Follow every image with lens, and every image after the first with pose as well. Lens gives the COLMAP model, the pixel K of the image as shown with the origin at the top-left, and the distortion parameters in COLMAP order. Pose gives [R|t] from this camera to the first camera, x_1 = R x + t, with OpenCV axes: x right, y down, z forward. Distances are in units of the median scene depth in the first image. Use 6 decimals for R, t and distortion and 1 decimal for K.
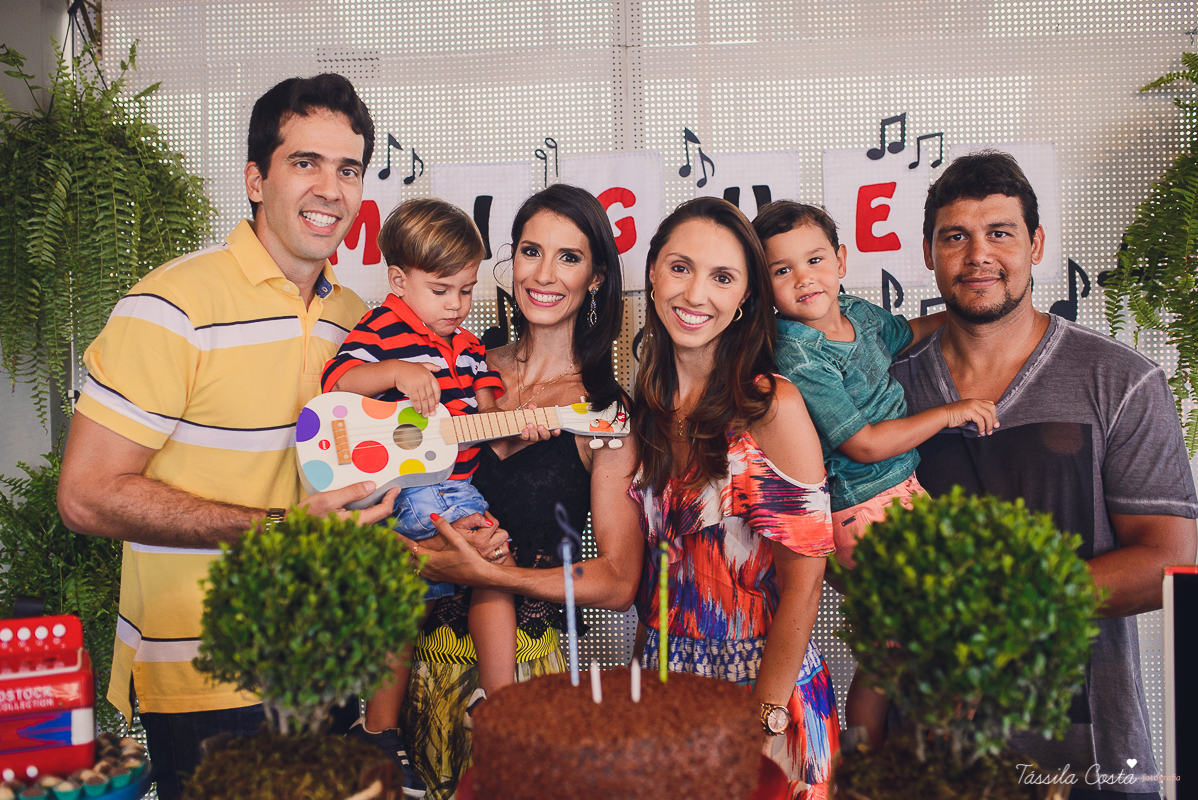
lens RADIAL K [[1207.6, 0, 599.0], [0, 1207.6, 400.0], [0, 0, 1]] dist [-0.059052, 0.082830]
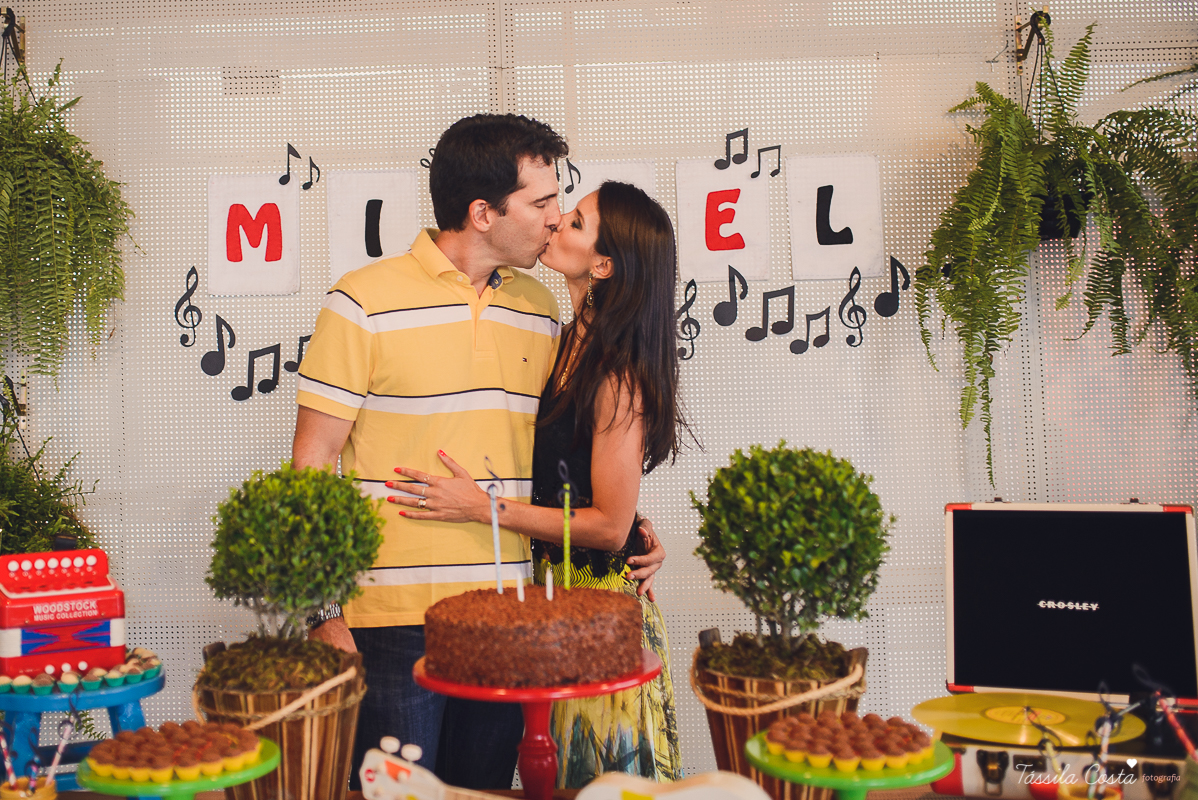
lens RADIAL K [[1357.1, 0, 487.5], [0, 1357.1, 329.9], [0, 0, 1]] dist [-0.048262, 0.041774]
pose [[0.998694, -0.002864, 0.051009, -0.102727], [0.005119, 0.999013, -0.044121, 0.012715], [-0.050832, 0.044324, 0.997723, -0.467287]]
